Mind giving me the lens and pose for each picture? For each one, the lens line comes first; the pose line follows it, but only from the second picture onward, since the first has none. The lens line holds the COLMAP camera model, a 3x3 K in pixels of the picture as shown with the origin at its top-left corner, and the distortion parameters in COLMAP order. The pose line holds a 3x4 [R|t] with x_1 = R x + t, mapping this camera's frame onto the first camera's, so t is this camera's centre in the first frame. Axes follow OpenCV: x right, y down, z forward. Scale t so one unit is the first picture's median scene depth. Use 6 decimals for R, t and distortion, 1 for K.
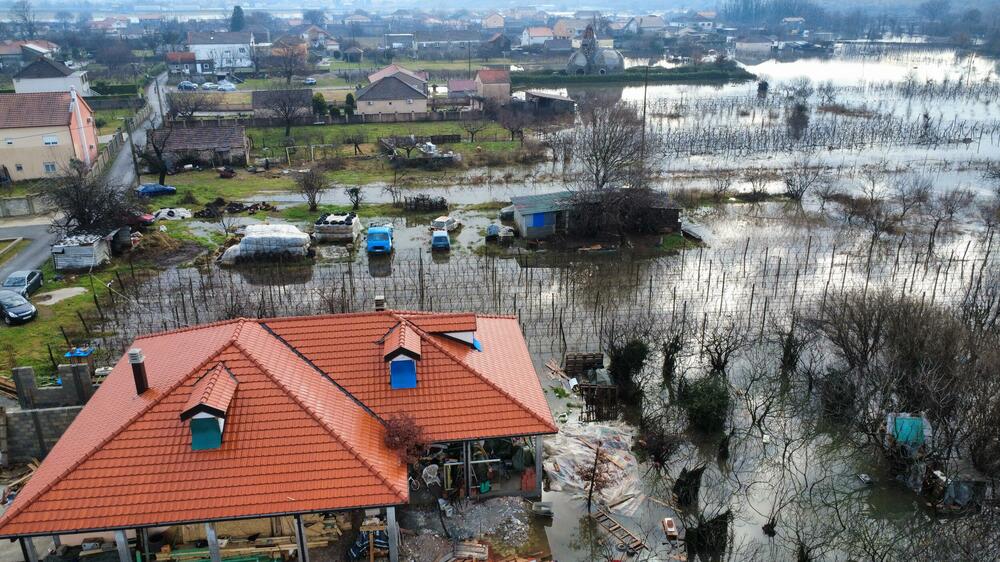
lens RADIAL K [[748.4, 0, 500.0], [0, 748.4, 281.0], [0, 0, 1]] dist [0.002301, -0.003671]
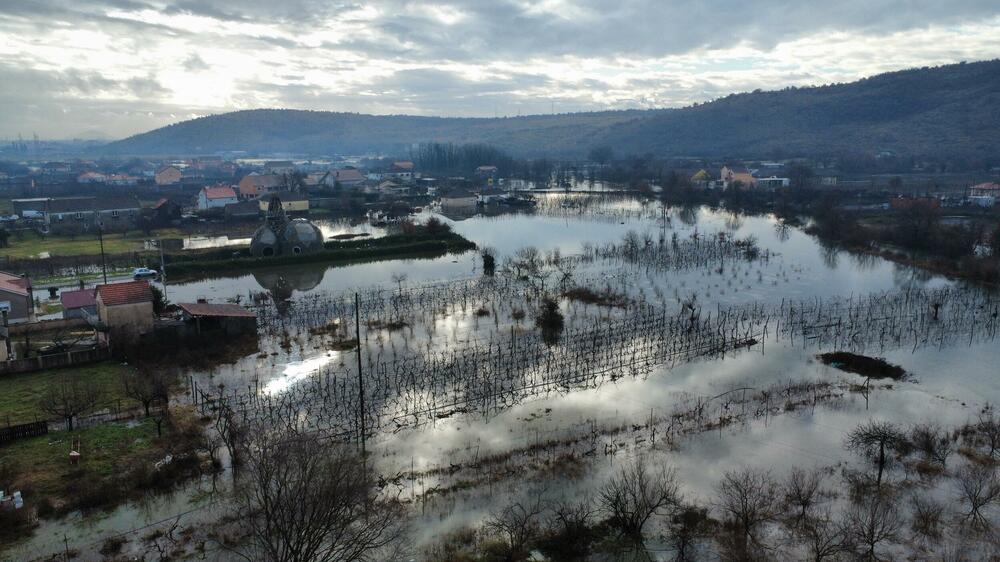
lens RADIAL K [[750.4, 0, 500.0], [0, 750.4, 281.0], [0, 0, 1]] dist [0.019813, -0.000731]
pose [[0.925847, -0.076681, 0.370037, 0.026361], [0.140658, 0.978765, -0.149109, -0.067630], [-0.350745, 0.190101, 0.916973, 0.130111]]
